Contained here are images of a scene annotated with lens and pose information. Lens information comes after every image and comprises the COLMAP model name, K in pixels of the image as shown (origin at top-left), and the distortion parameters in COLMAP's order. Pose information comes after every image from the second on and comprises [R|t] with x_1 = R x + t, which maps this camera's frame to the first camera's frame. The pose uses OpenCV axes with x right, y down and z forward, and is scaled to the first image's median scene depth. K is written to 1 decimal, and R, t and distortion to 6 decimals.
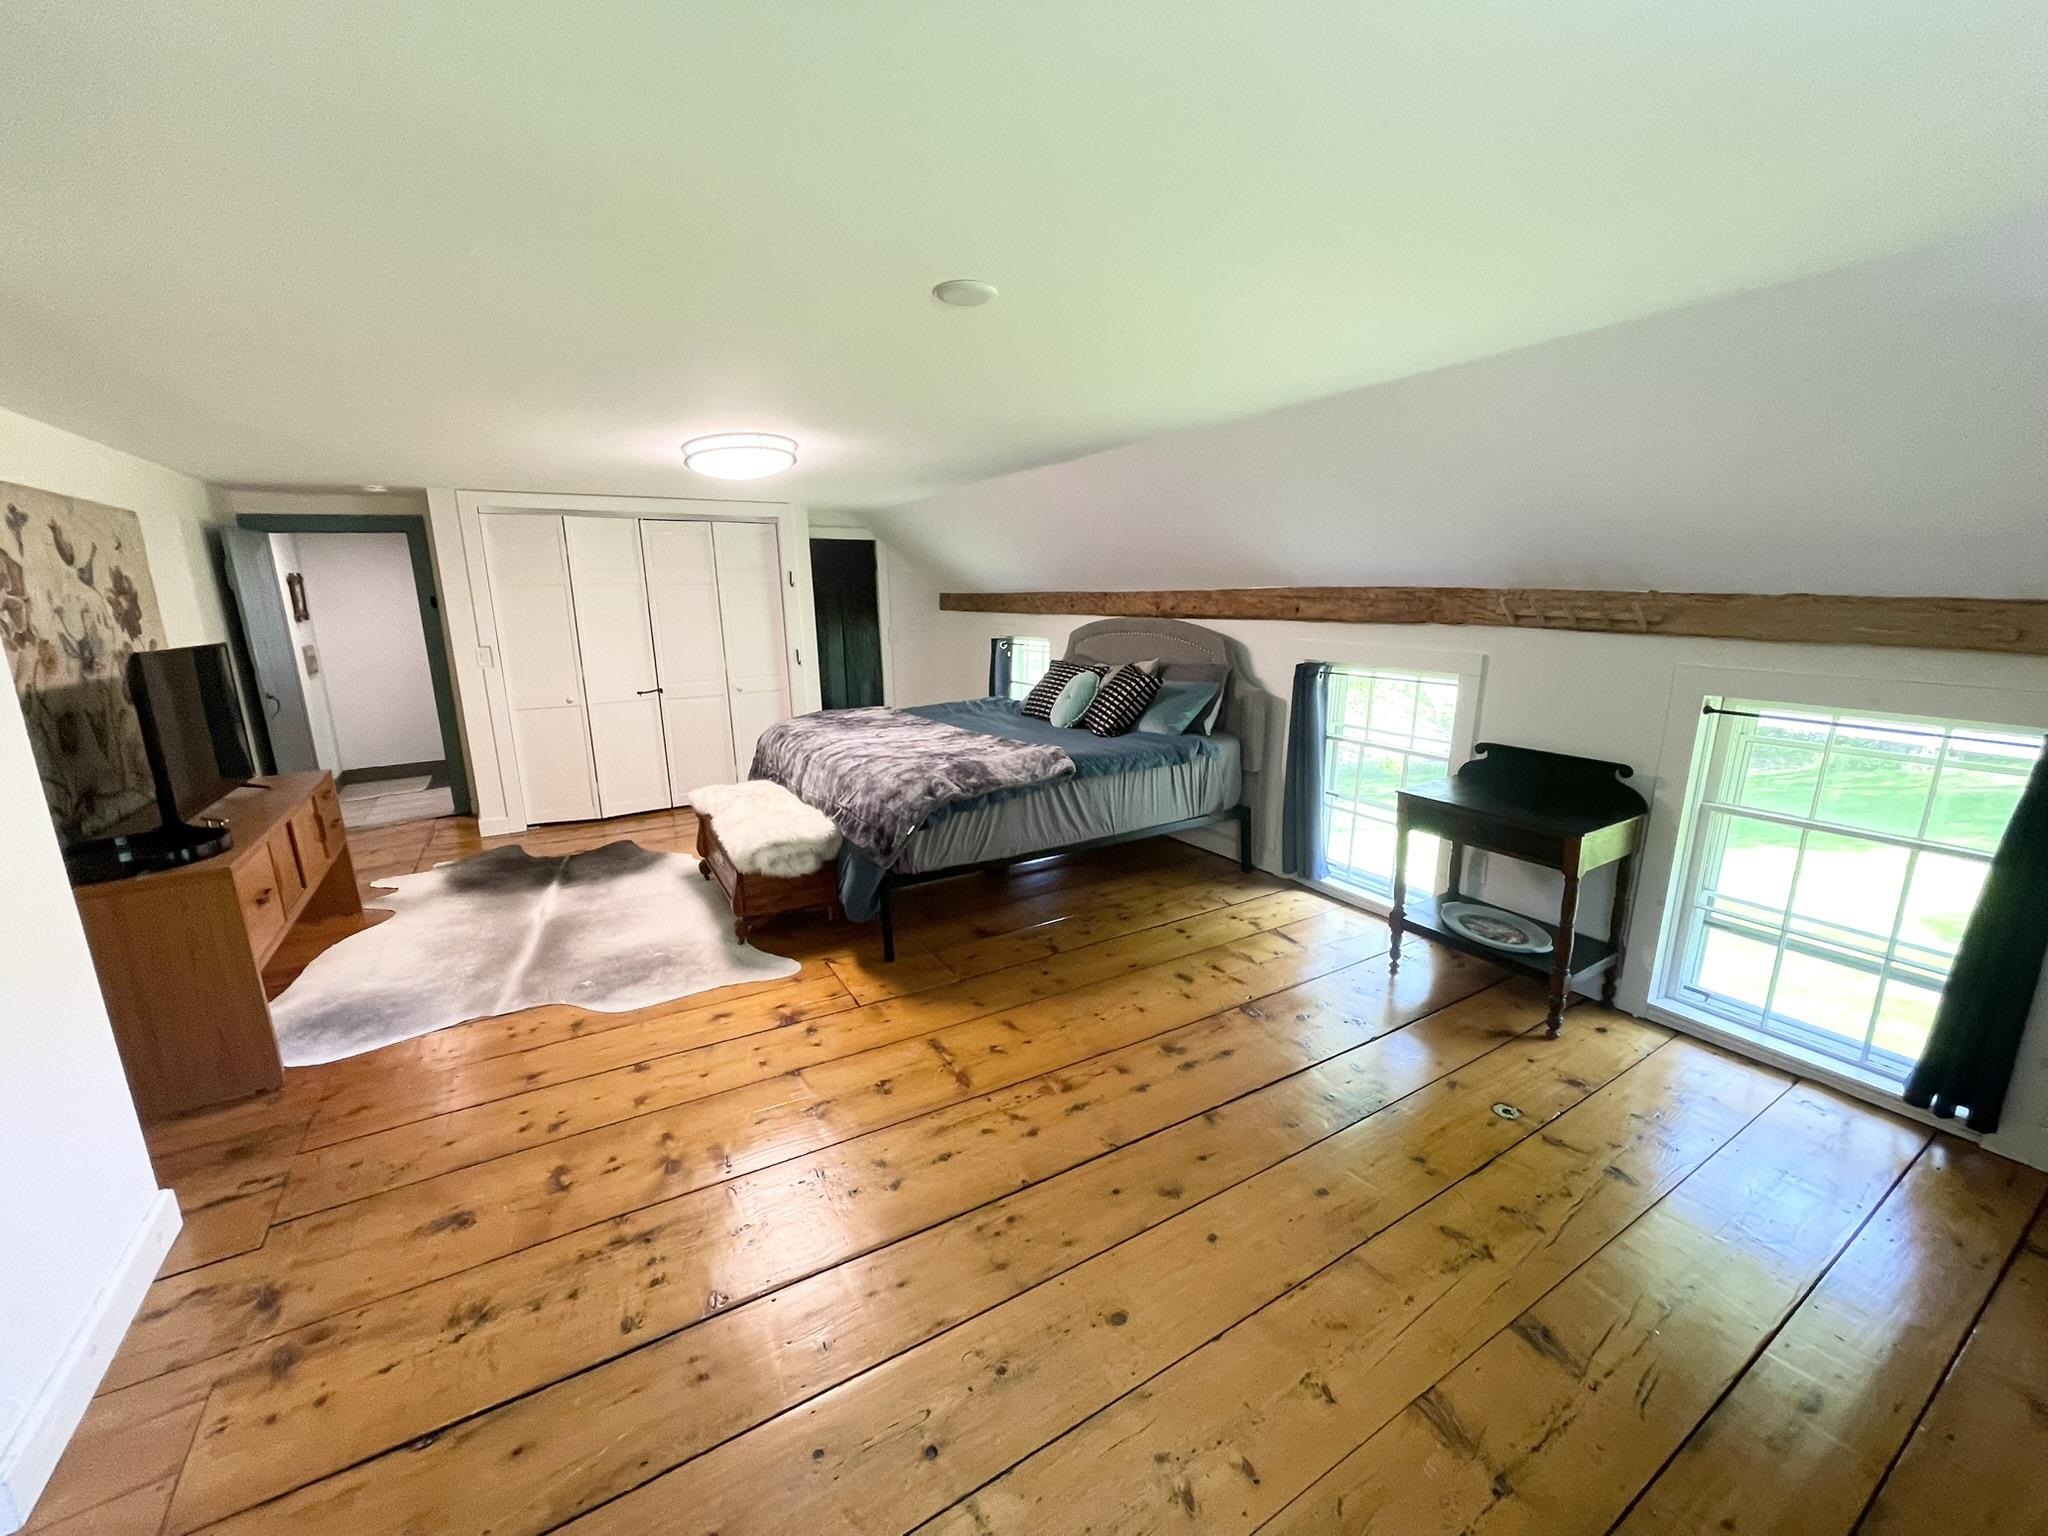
lens RADIAL K [[806.4, 0, 1018.6], [0, 806.4, 775.8], [0, 0, 1]] dist [0.001023, -0.000004]
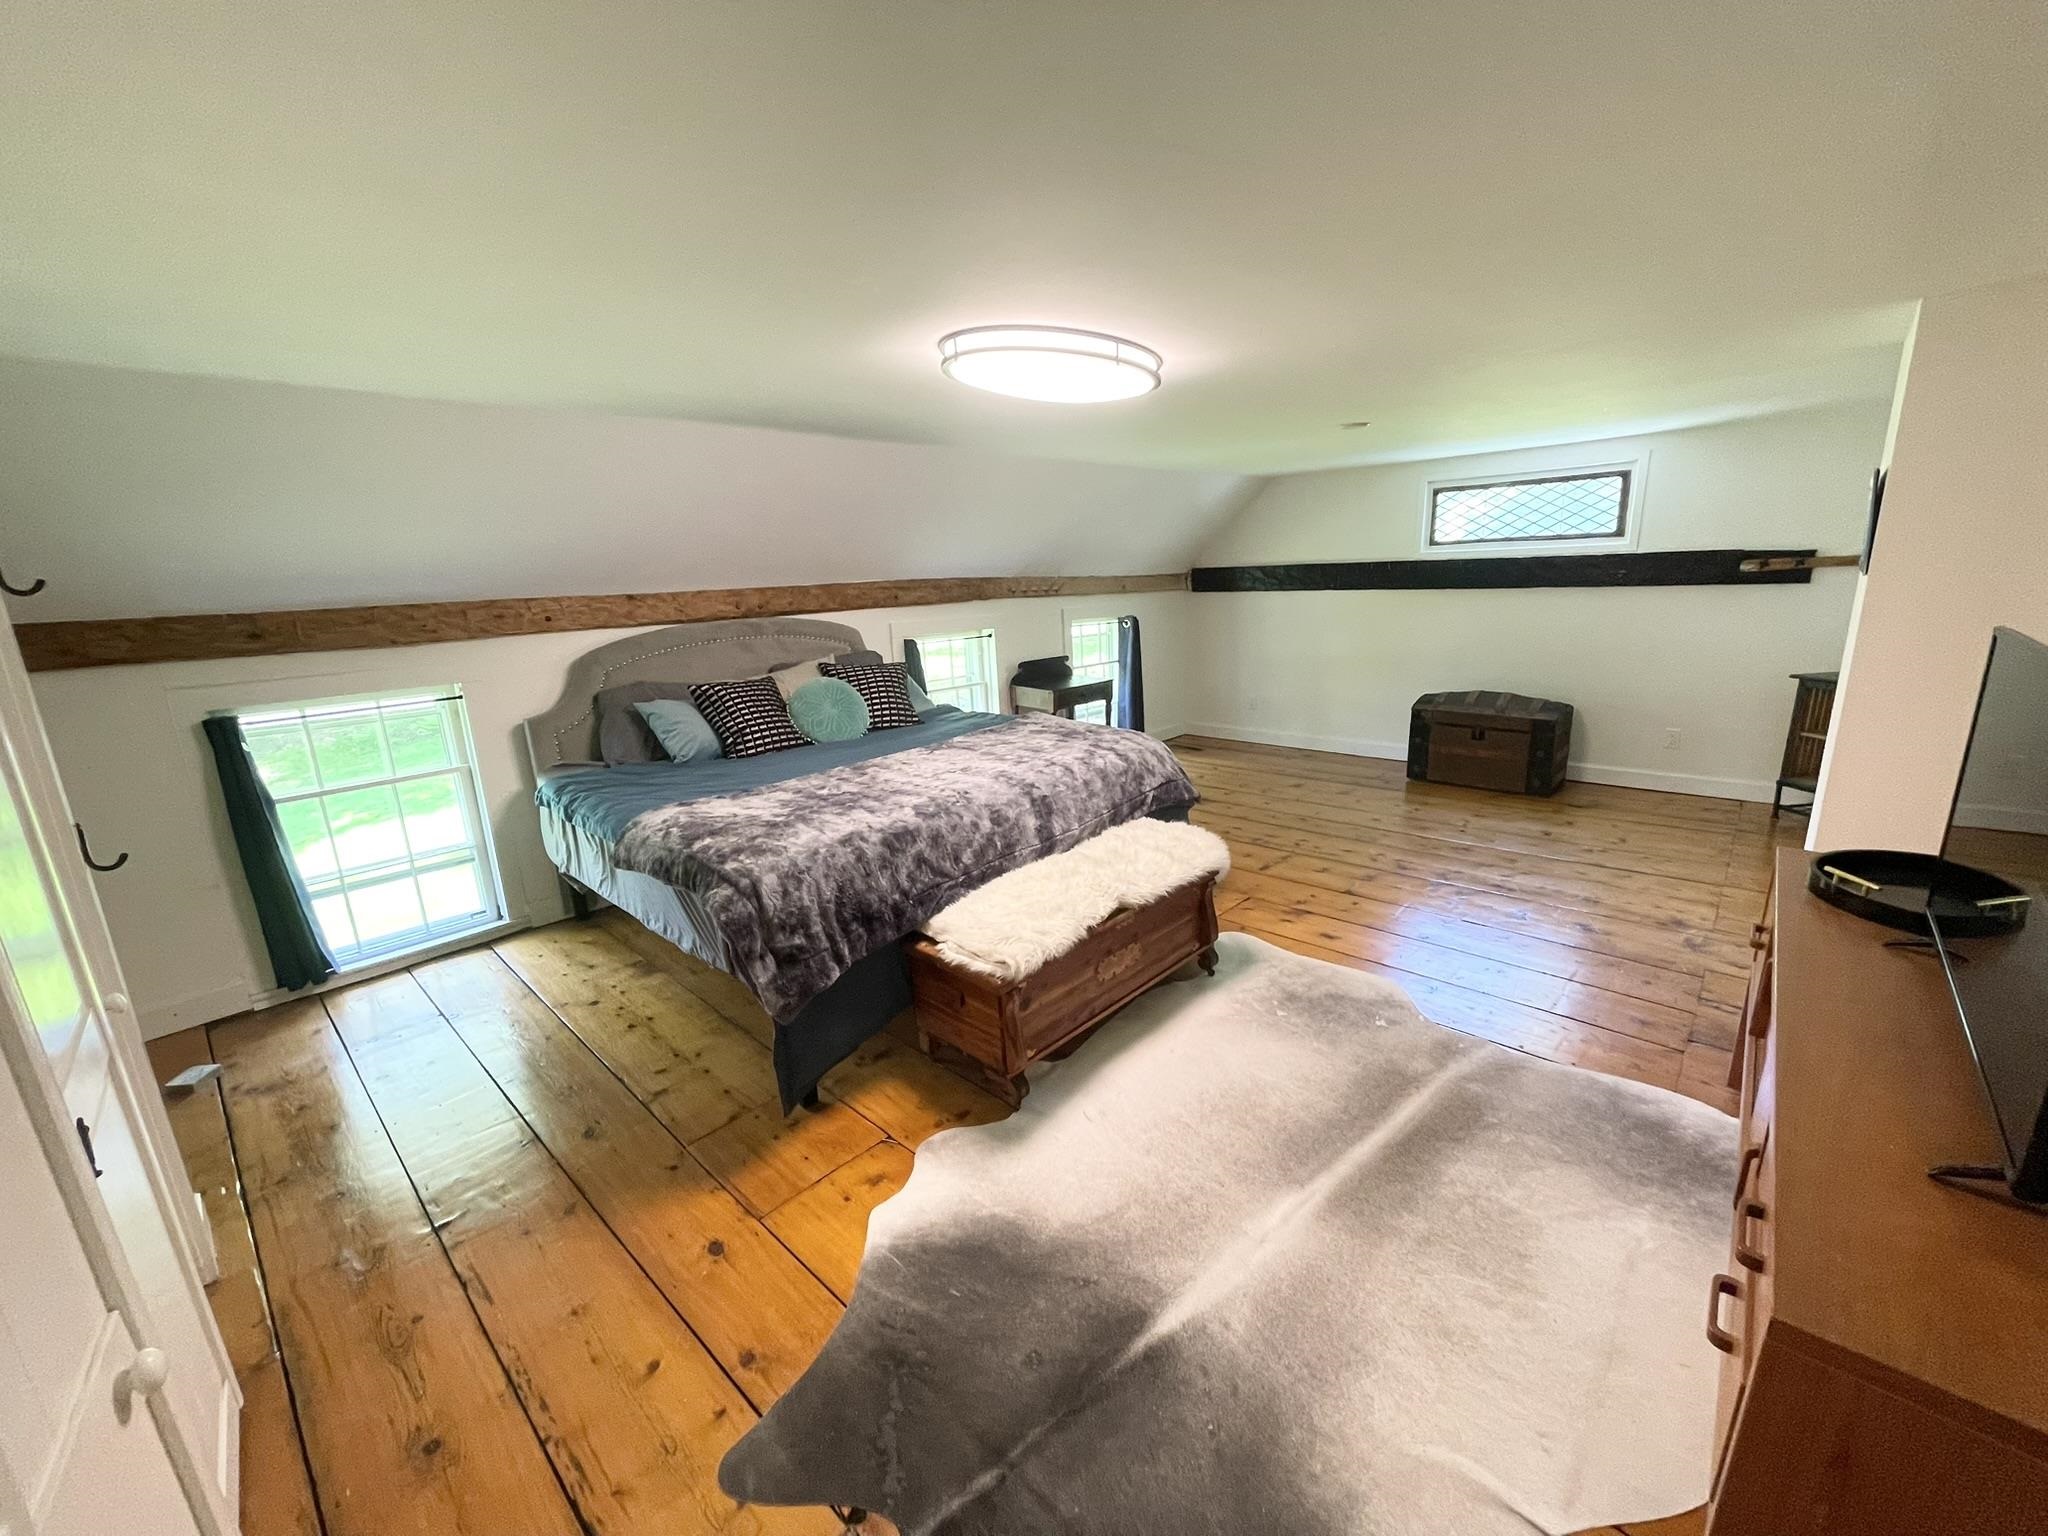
lens RADIAL K [[806.4, 0, 1018.6], [0, 806.4, 775.8], [0, 0, 1]] dist [0.001023, -0.000004]
pose [[-0.262590, -0.213514, 0.940988, -0.912293], [0.257546, 0.924321, 0.281602, -0.246186], [-0.929901, 0.316294, -0.187728, 1.110442]]
